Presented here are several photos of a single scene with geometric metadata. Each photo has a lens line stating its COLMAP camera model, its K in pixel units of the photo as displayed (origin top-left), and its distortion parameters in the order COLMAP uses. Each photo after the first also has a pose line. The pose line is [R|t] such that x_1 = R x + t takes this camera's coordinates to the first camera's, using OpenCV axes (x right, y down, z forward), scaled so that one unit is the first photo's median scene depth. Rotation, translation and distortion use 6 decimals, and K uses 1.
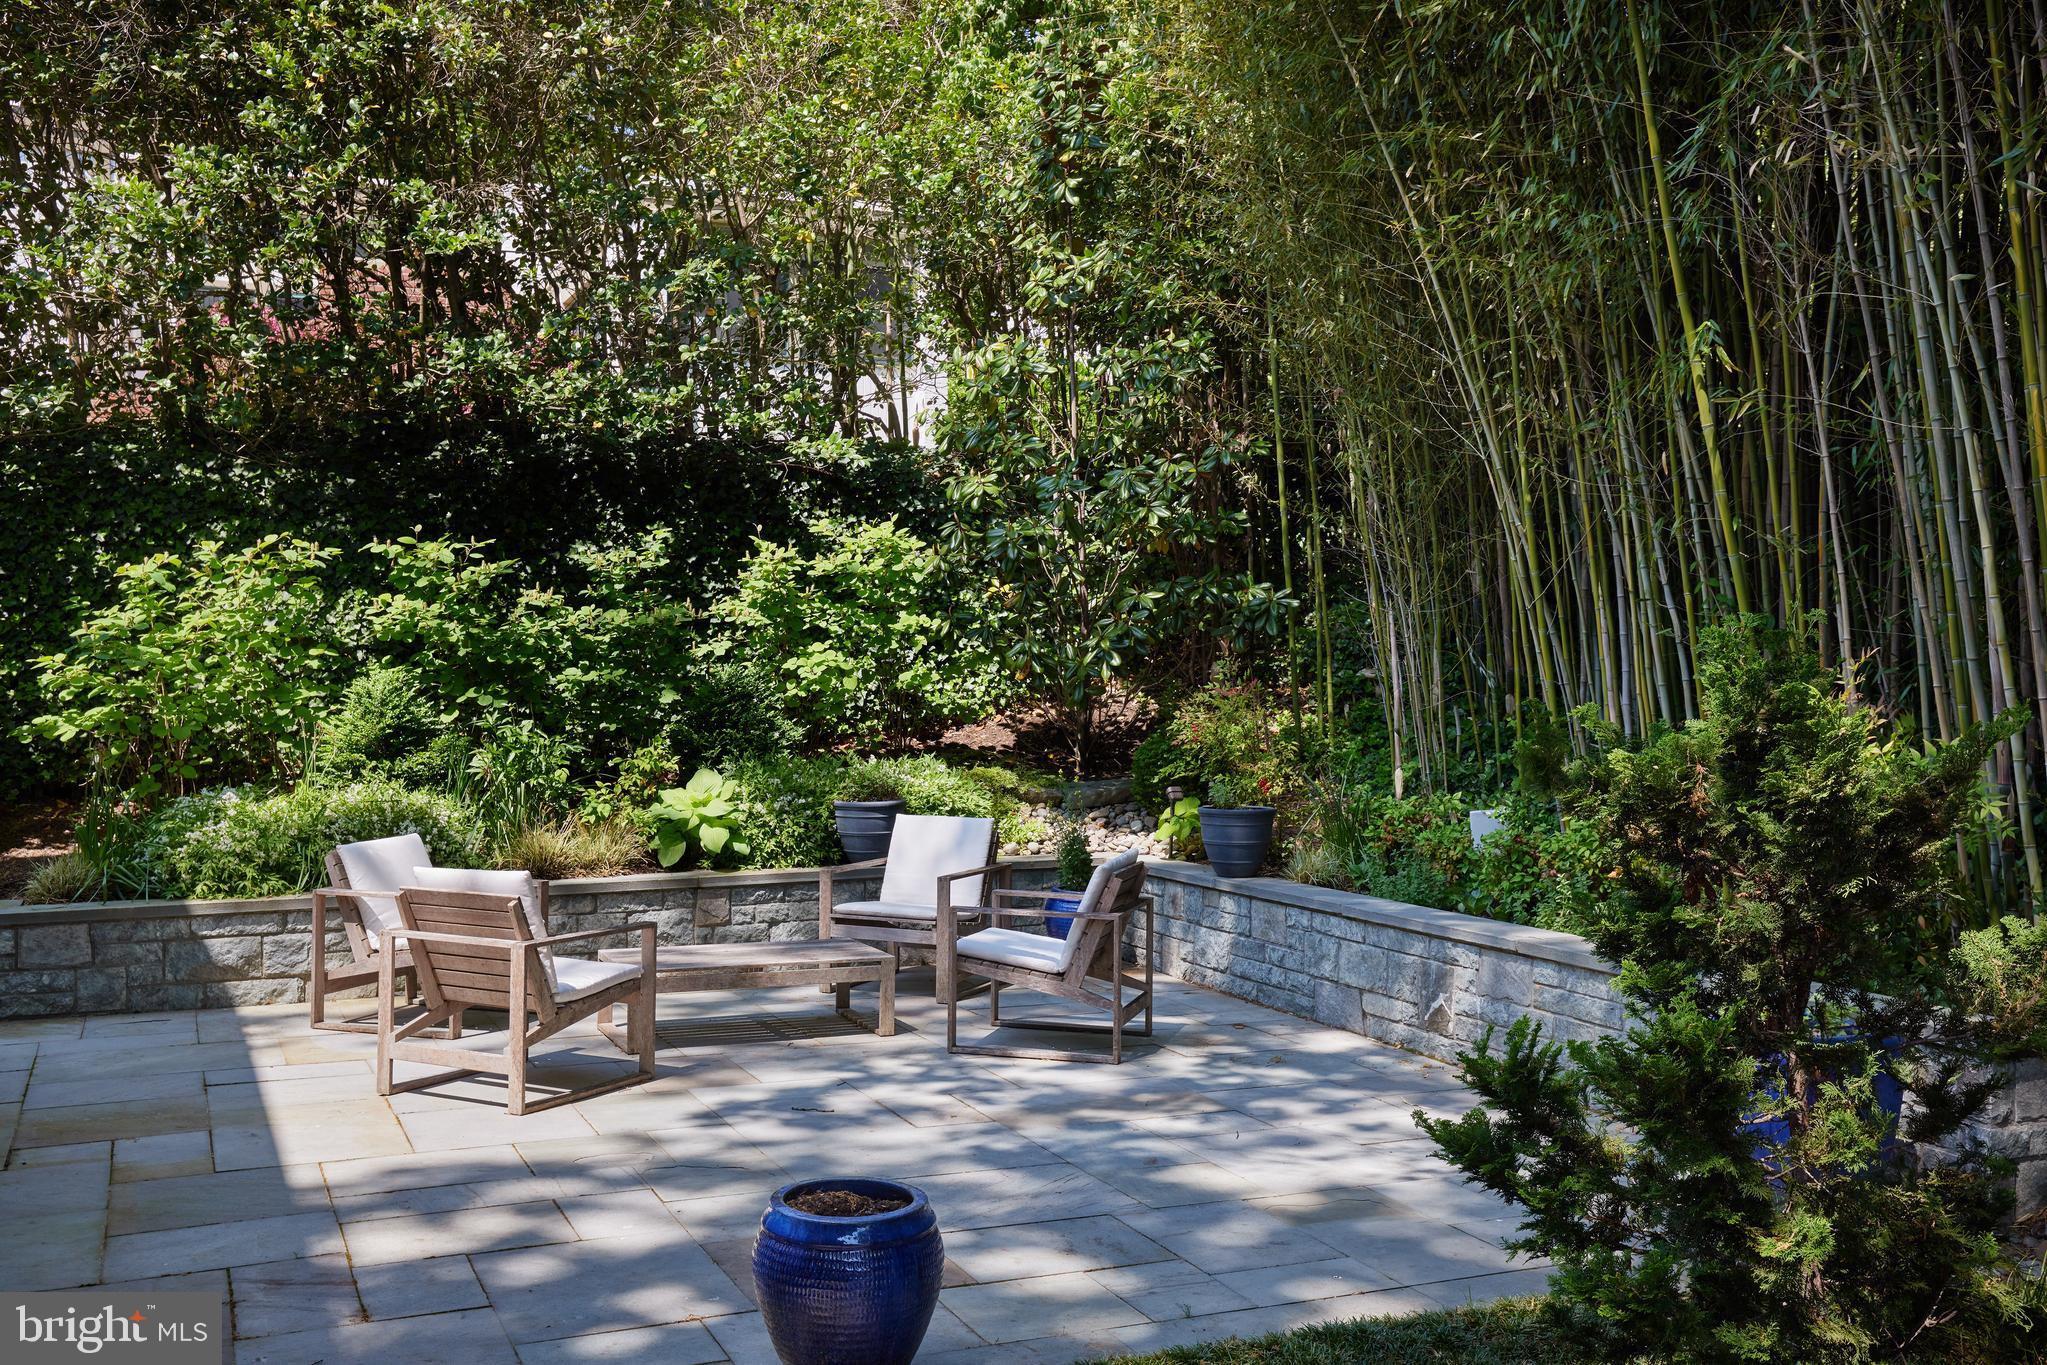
lens RADIAL K [[1972.5, 0, 1045.5], [0, 1972.5, 662.9], [0, 0, 1]] dist [0.048758, 0.000000]
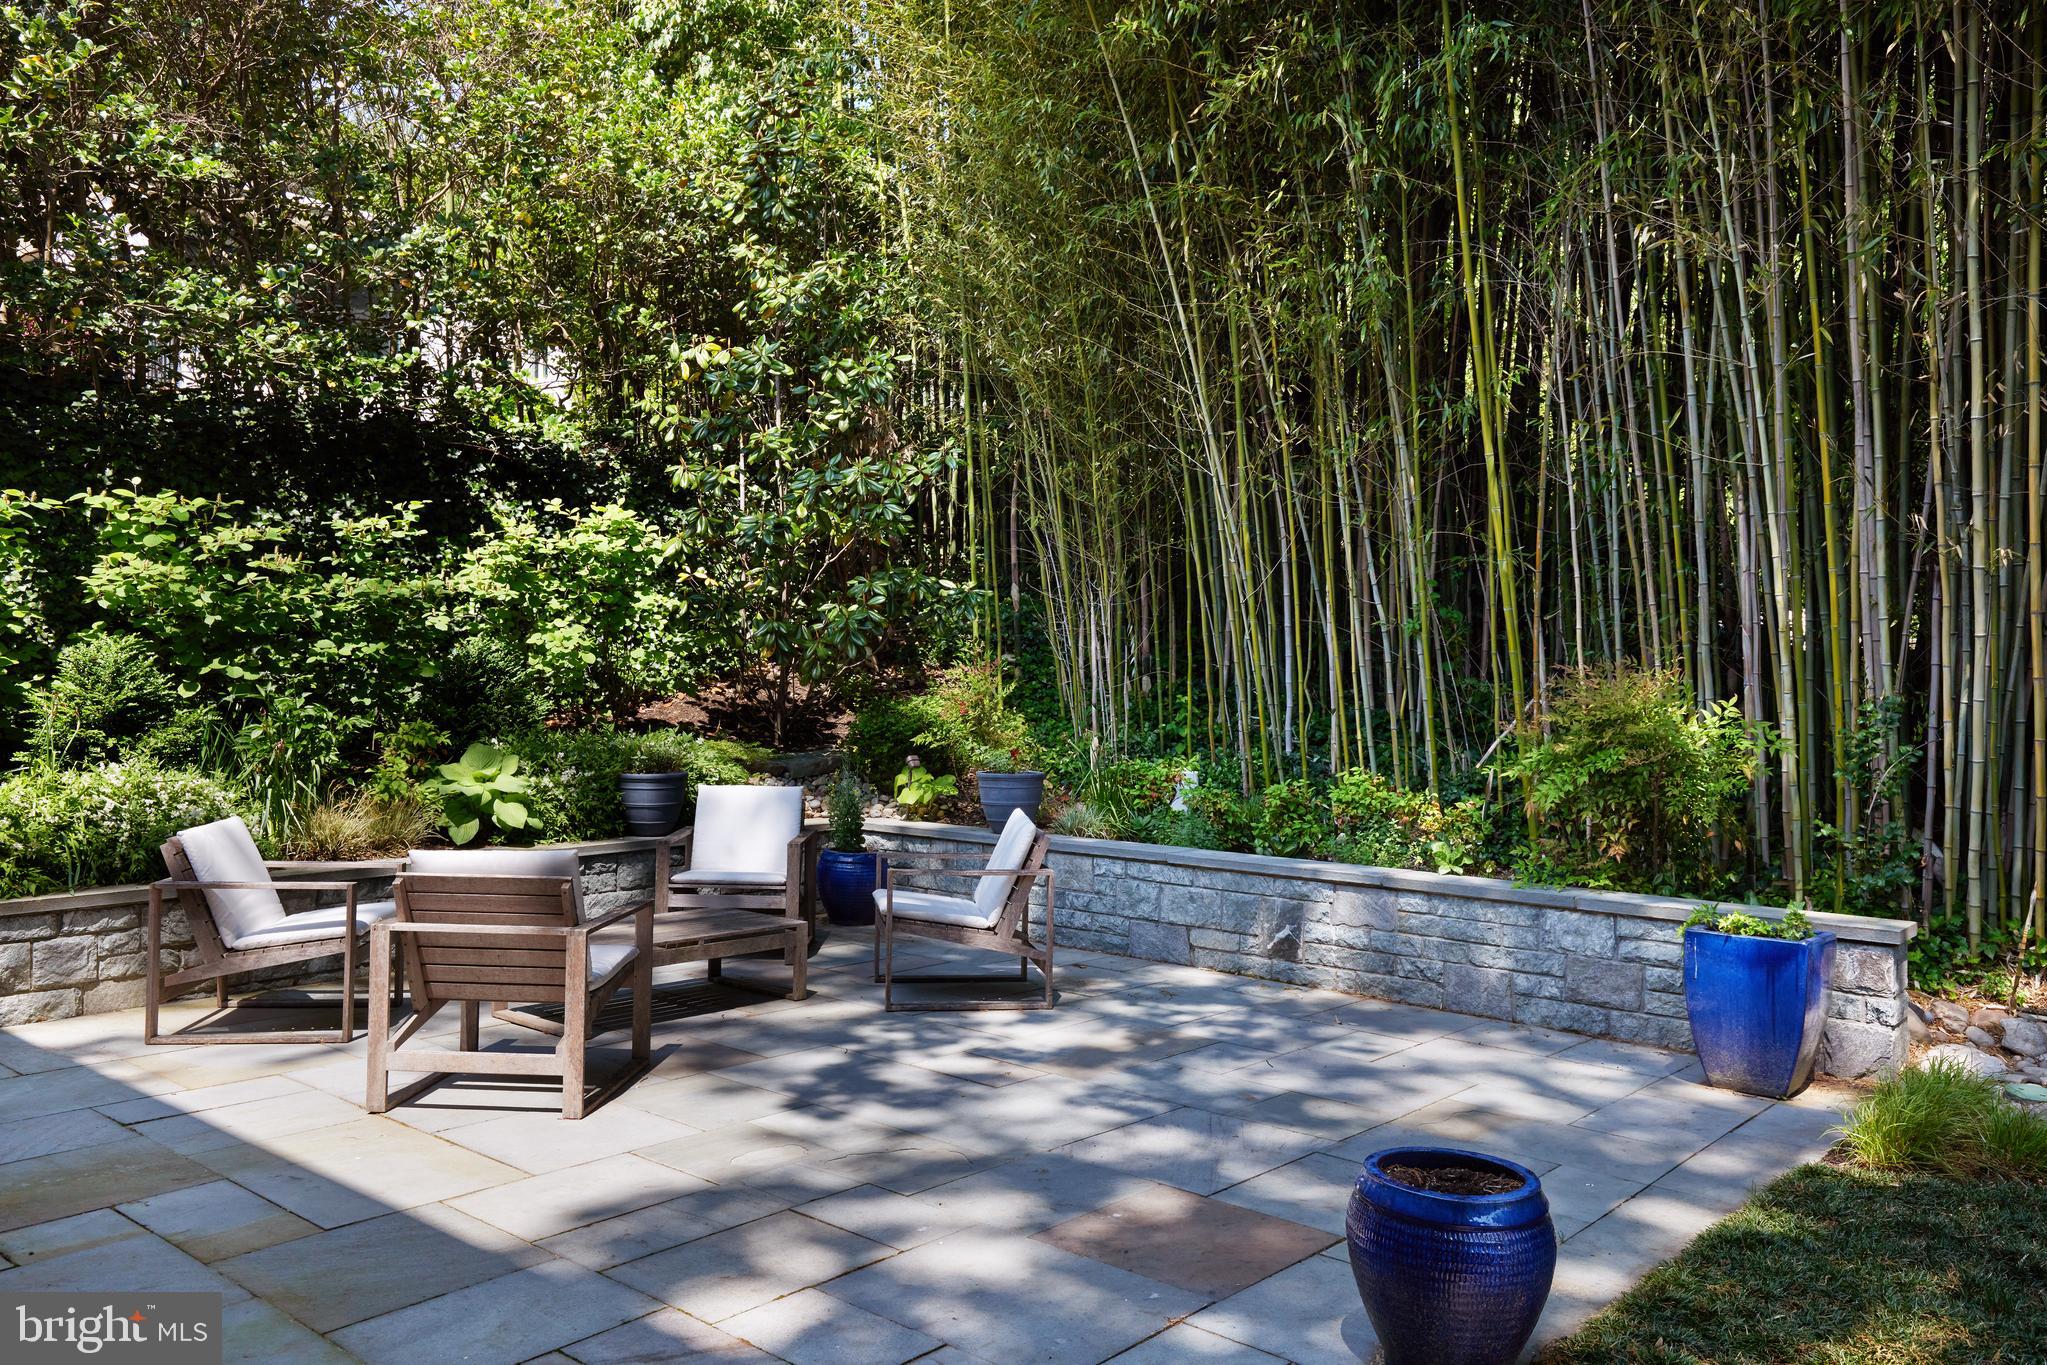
lens RADIAL K [[1562.4, 0, 1009.2], [0, 1562.4, 682.4], [0, 0, 1]] dist [0.023955, -0.003260]
pose [[0.902134, 0.006511, 0.431407, -0.275942], [-0.011660, 0.999889, 0.009291, 0.013092], [-0.431298, -0.013412, 0.902110, 0.186878]]
